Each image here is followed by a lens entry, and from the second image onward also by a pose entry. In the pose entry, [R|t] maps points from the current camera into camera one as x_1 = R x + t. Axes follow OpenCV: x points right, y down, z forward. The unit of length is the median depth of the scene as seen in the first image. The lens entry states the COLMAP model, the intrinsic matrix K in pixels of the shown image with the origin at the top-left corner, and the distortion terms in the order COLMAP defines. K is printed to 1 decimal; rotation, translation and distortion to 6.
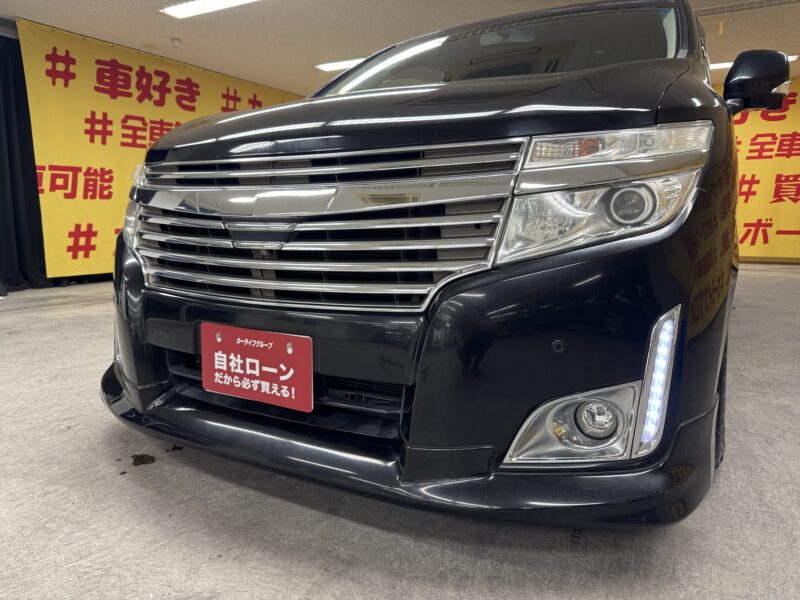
lens RADIAL K [[563.4, 0, 400.0], [0, 563.4, 300.0], [0, 0, 1]] dist [0.054554, -0.090201]
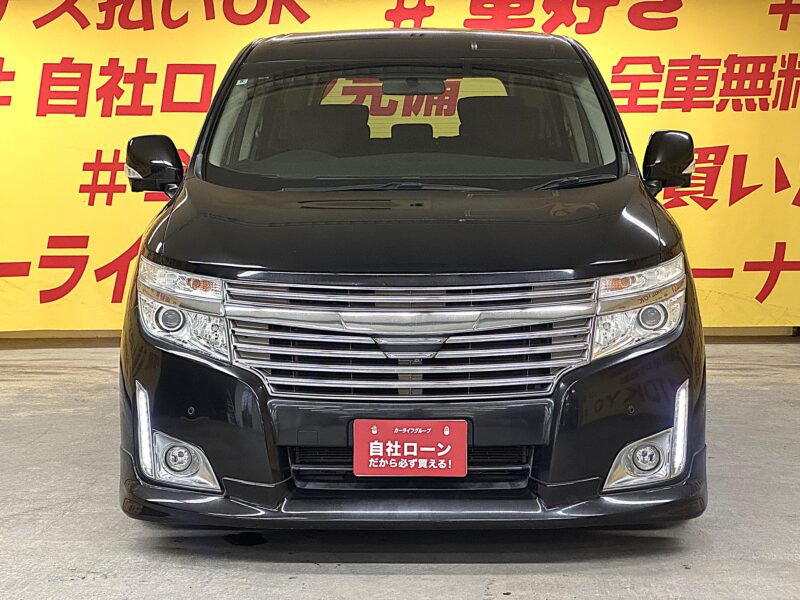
lens RADIAL K [[1791.5, 0, 400.0], [0, 1791.5, 300.0], [0, 0, 1]] dist [0.021171, 0.382592]
pose [[0.894751, -0.050439, 0.443708, -2.151976], [0.073441, 0.996692, -0.034797, -0.083542], [-0.440486, 0.063721, 0.895495, -2.768169]]
